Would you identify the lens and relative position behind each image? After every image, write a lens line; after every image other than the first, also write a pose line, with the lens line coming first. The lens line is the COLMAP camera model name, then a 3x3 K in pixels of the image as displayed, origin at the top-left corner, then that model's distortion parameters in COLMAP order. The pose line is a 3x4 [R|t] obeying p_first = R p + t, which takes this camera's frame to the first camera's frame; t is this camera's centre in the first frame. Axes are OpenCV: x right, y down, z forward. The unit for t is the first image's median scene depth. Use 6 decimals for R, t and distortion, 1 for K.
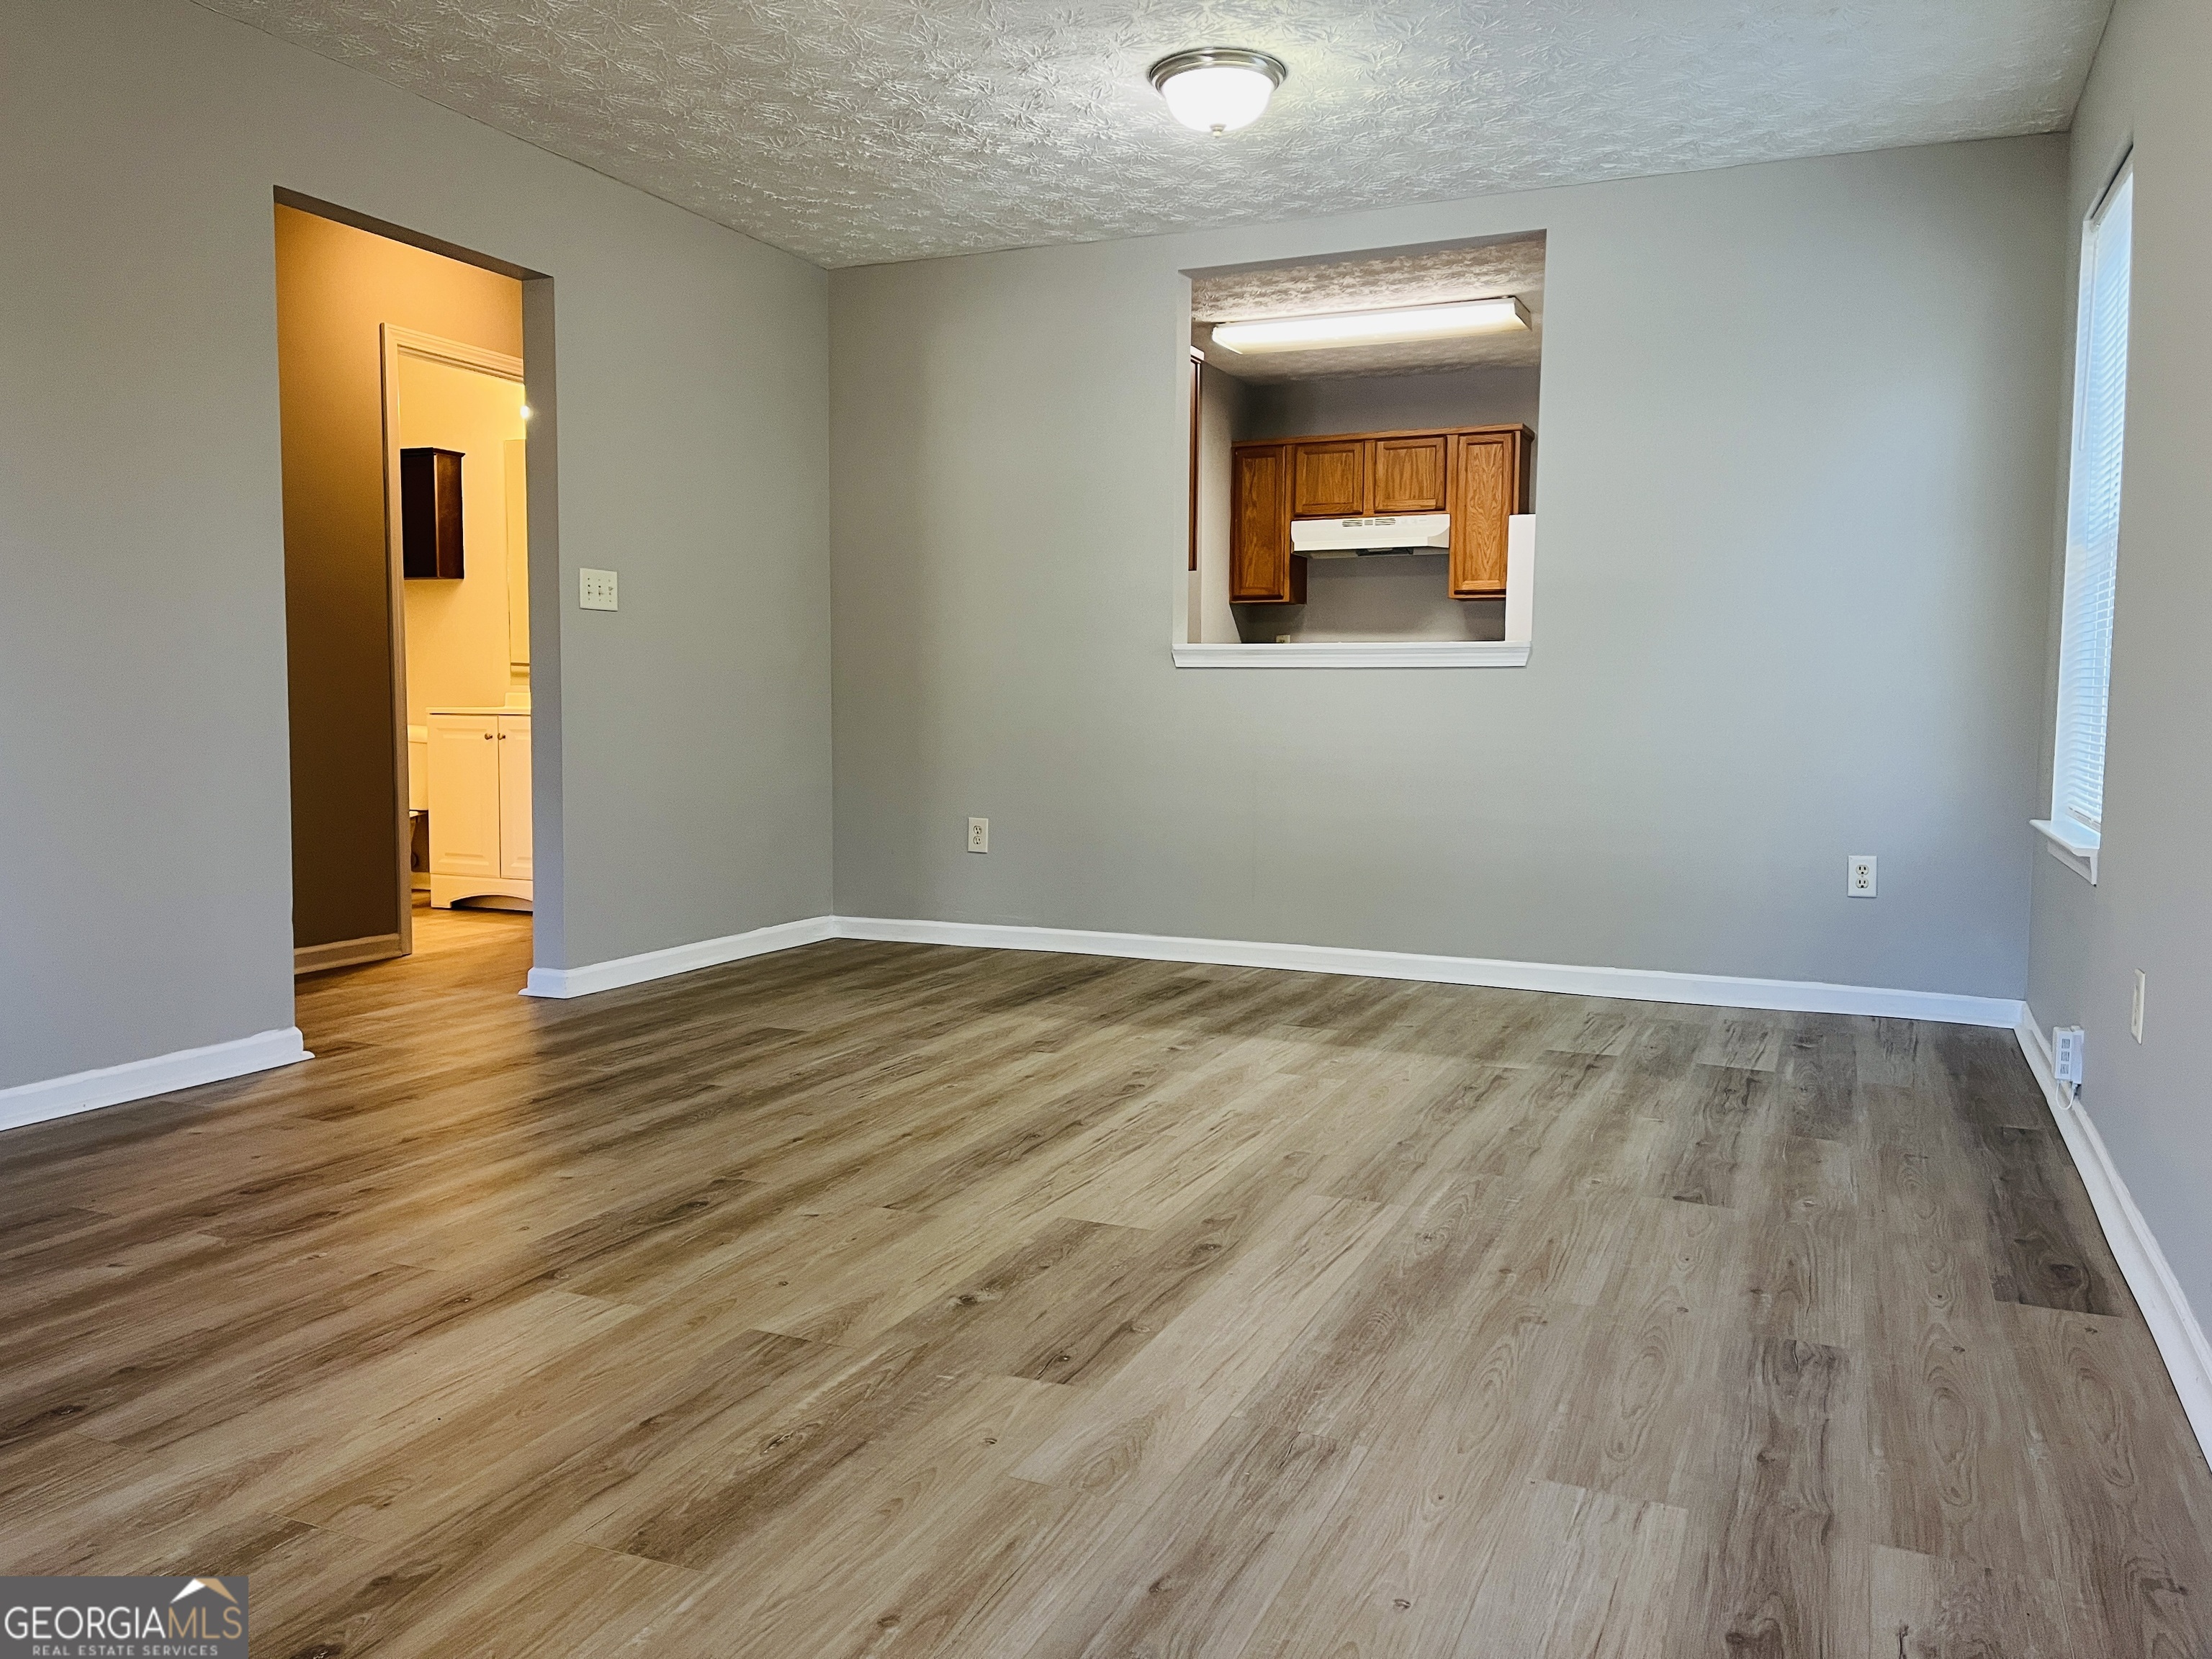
lens RADIAL K [[1682.6, 0, 1102.7], [0, 1682.6, 816.2], [0, 0, 1]] dist [0.093397, -0.117953]
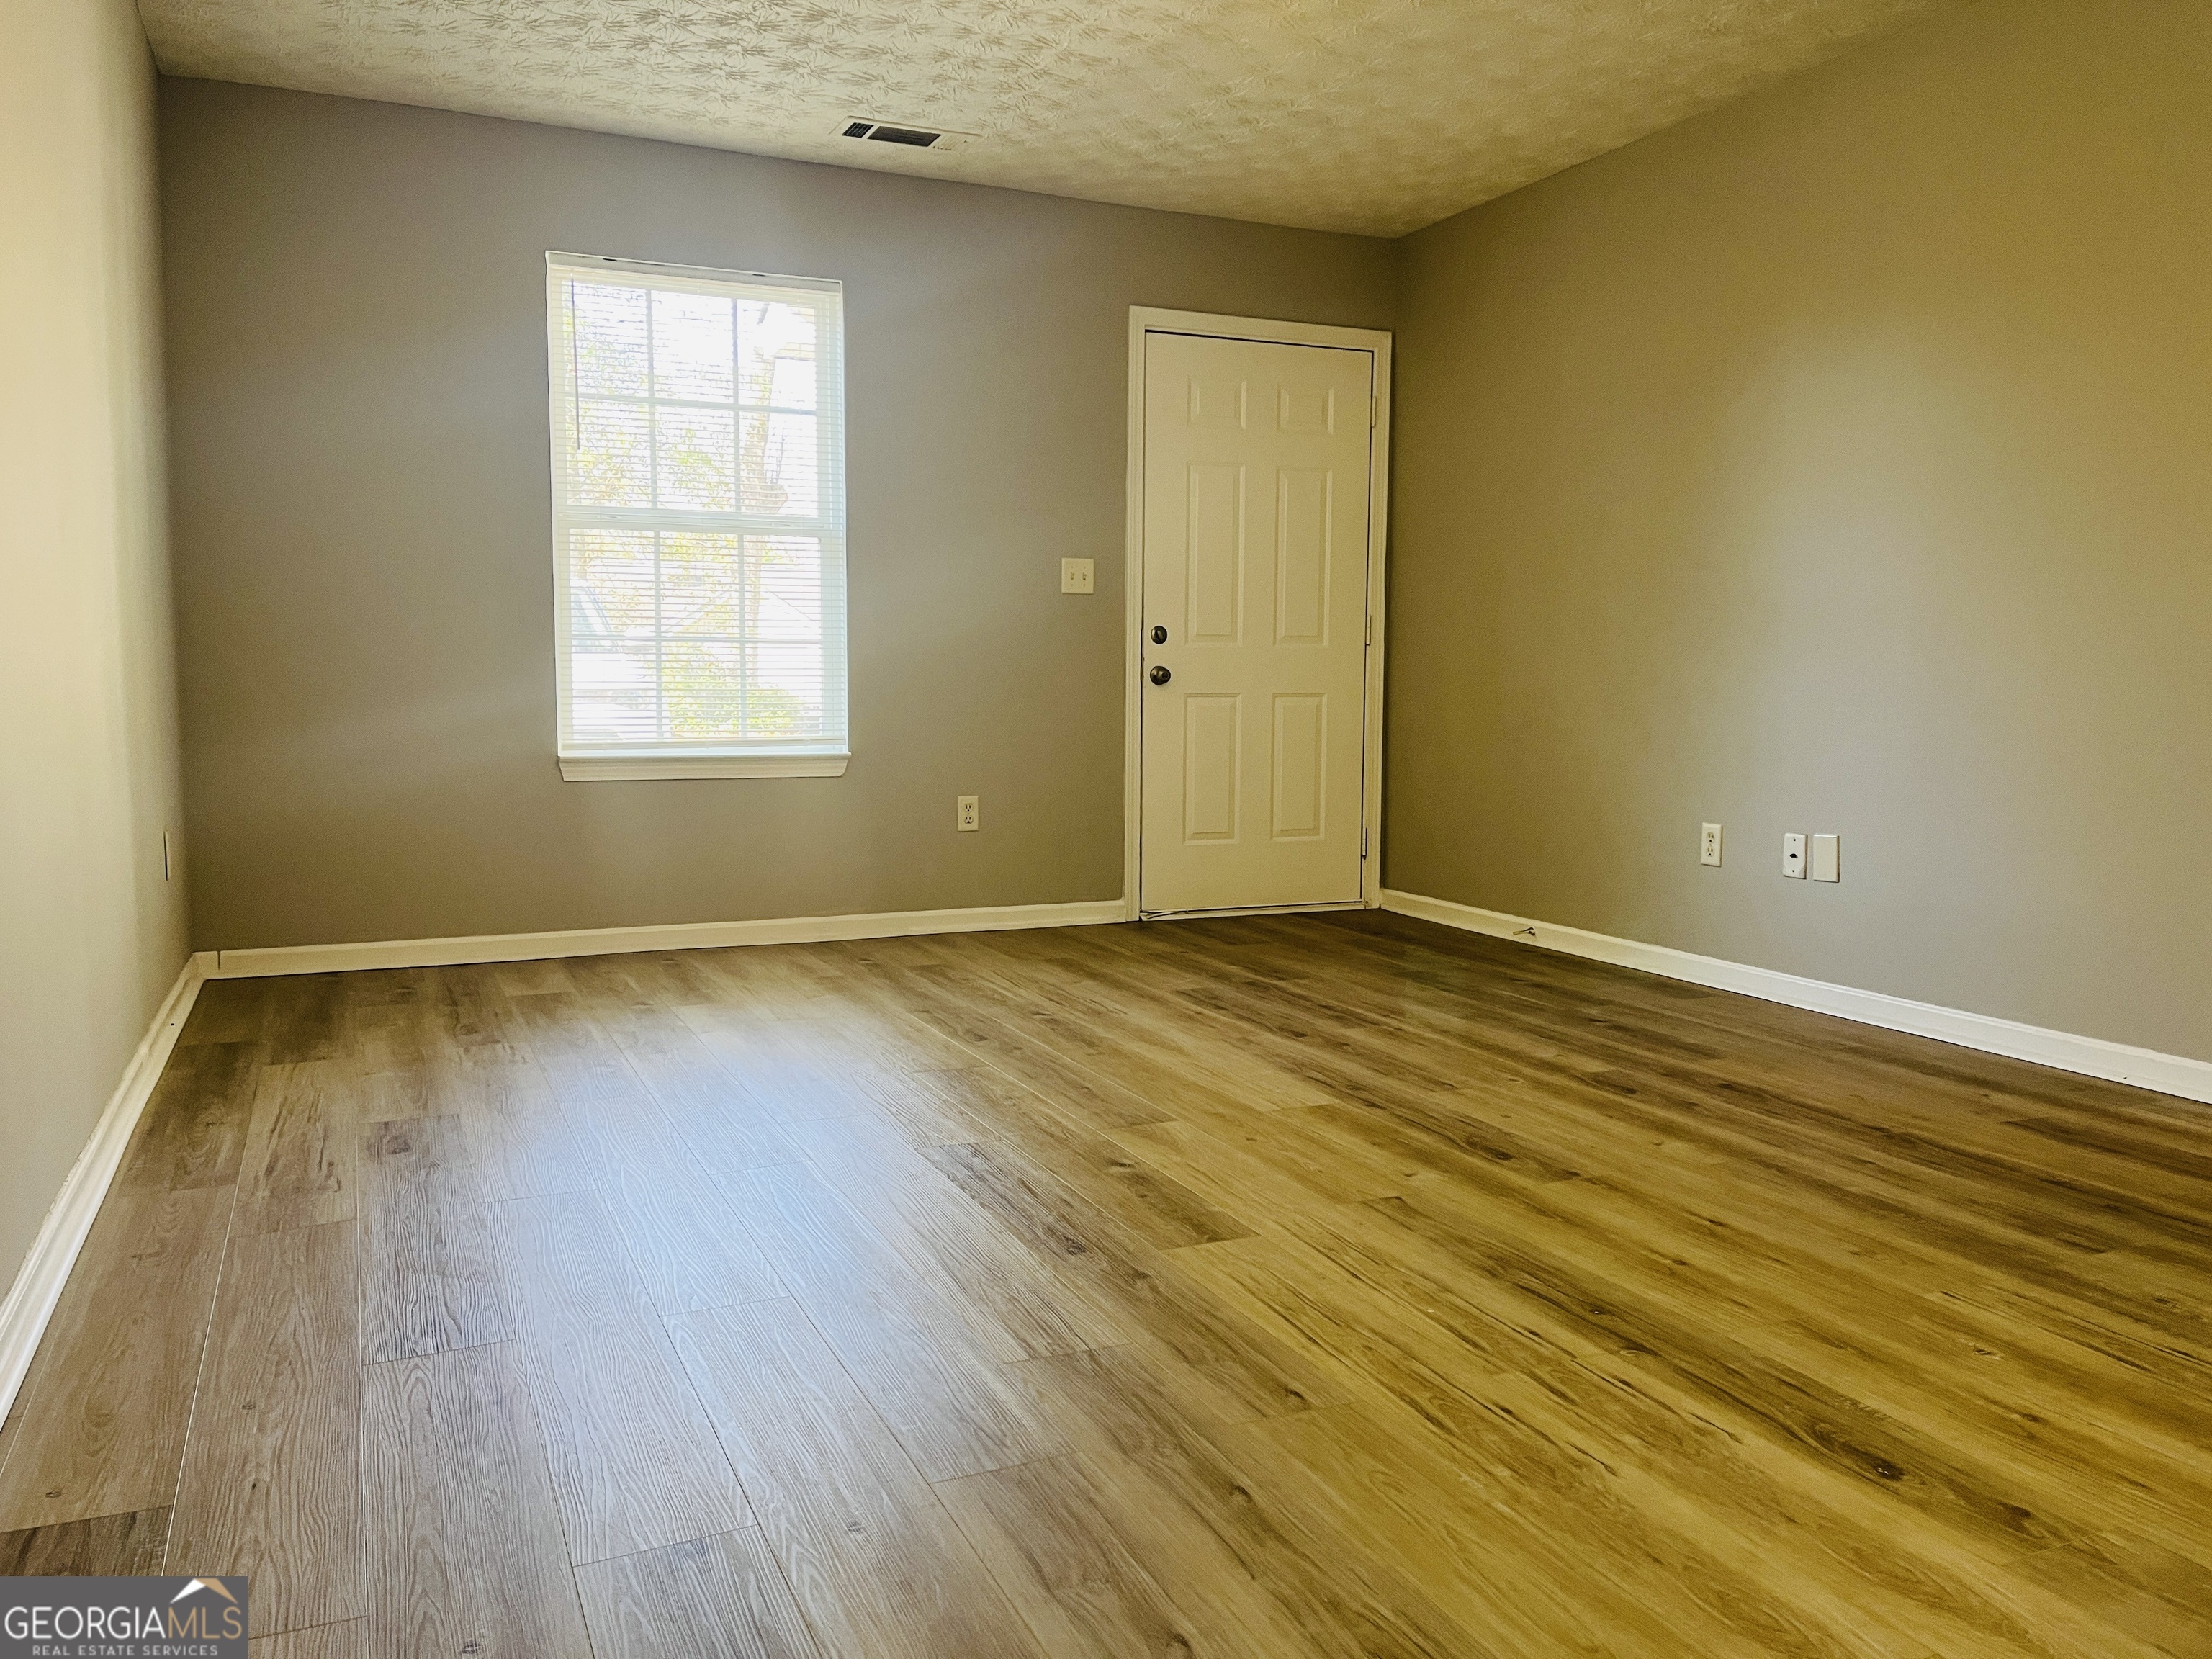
lens RADIAL K [[1682.6, 0, 1102.7], [0, 1682.6, 816.2], [0, 0, 1]] dist [0.093397, -0.117953]
pose [[-0.676127, 0.049074, -0.735149, 0.653094], [-0.063478, 0.990189, 0.124480, -0.084163], [0.734045, 0.130830, -0.666379, 1.454864]]
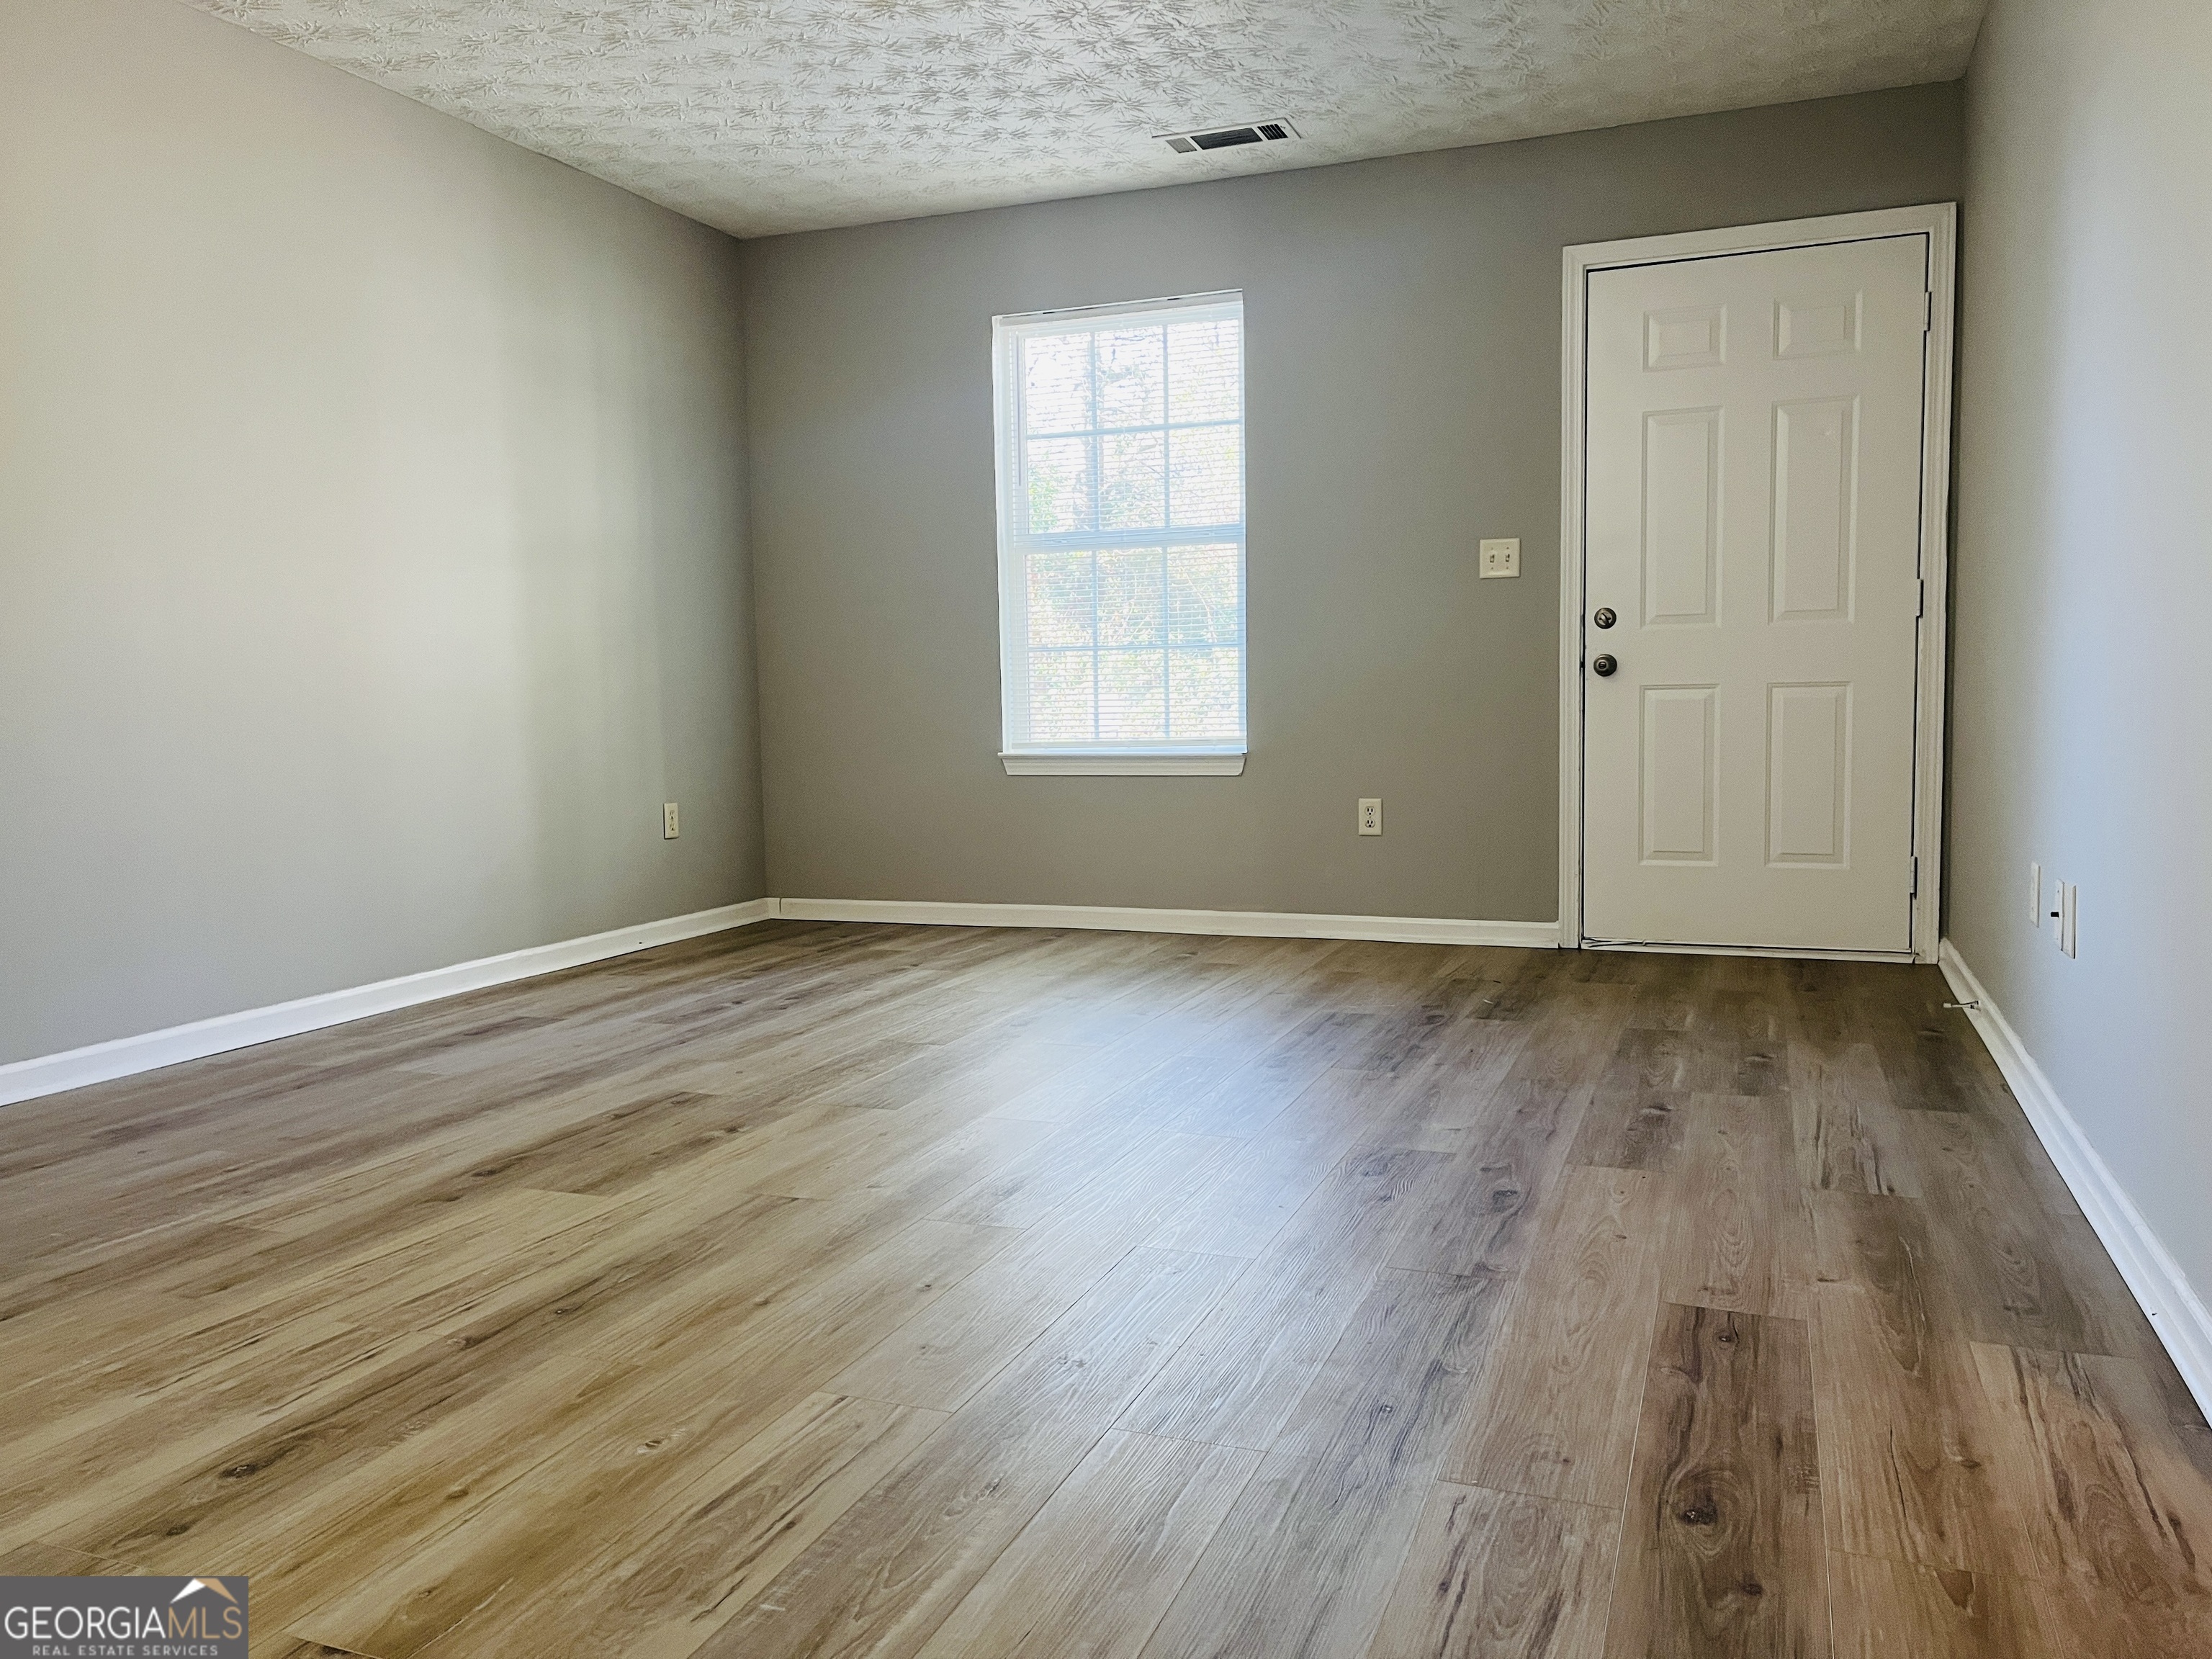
lens RADIAL K [[1678.6, 0, 1092.2], [0, 1678.6, 828.0], [0, 0, 1]] dist [0.052981, -0.052844]
pose [[-0.999138, 0.011400, -0.039924, -0.249949], [0.005256, 0.988559, 0.150744, -0.103253], [0.041185, 0.150404, -0.987766, 1.846941]]
